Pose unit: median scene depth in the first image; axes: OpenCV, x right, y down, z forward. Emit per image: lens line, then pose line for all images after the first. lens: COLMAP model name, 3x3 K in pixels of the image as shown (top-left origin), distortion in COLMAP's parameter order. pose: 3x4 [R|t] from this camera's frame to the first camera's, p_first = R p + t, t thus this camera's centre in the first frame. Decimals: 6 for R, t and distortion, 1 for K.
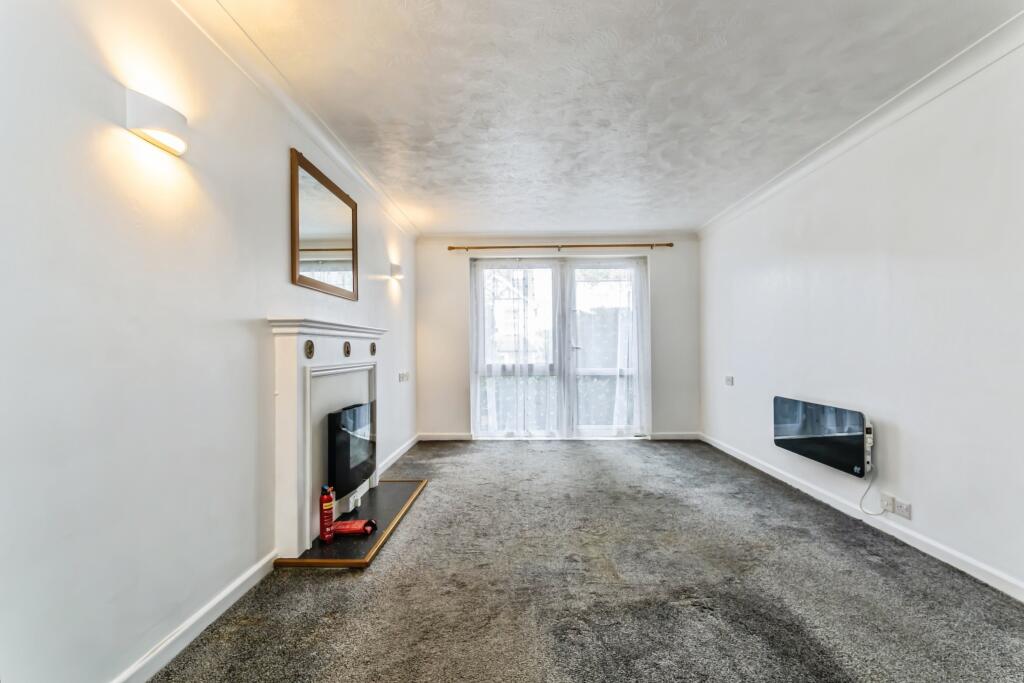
lens RADIAL K [[478.4, 0, 542.0], [0, 478.4, 349.5], [0, 0, 1]] dist [-0.000347, 0.000237]
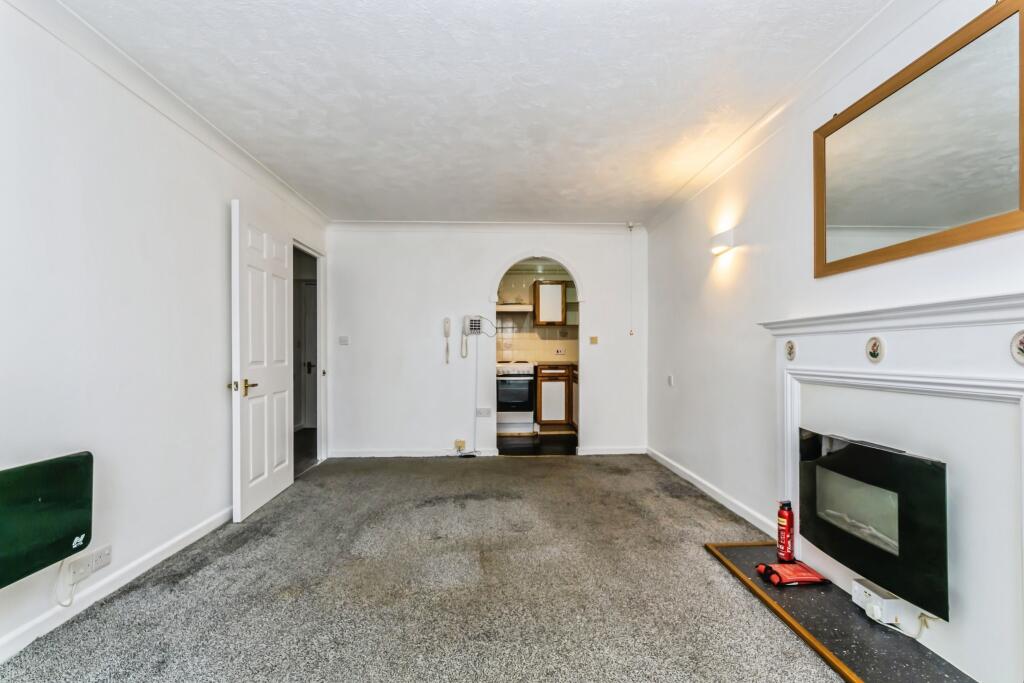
lens RADIAL K [[478.4, 0, 542.0], [0, 478.4, 349.5], [0, 0, 1]] dist [-0.000347, 0.000237]
pose [[-0.998944, 0.010898, -0.044629, 0.038704], [0.011030, 0.999935, -0.002709, -0.003983], [0.044597, -0.003198, -0.999000, 1.435013]]
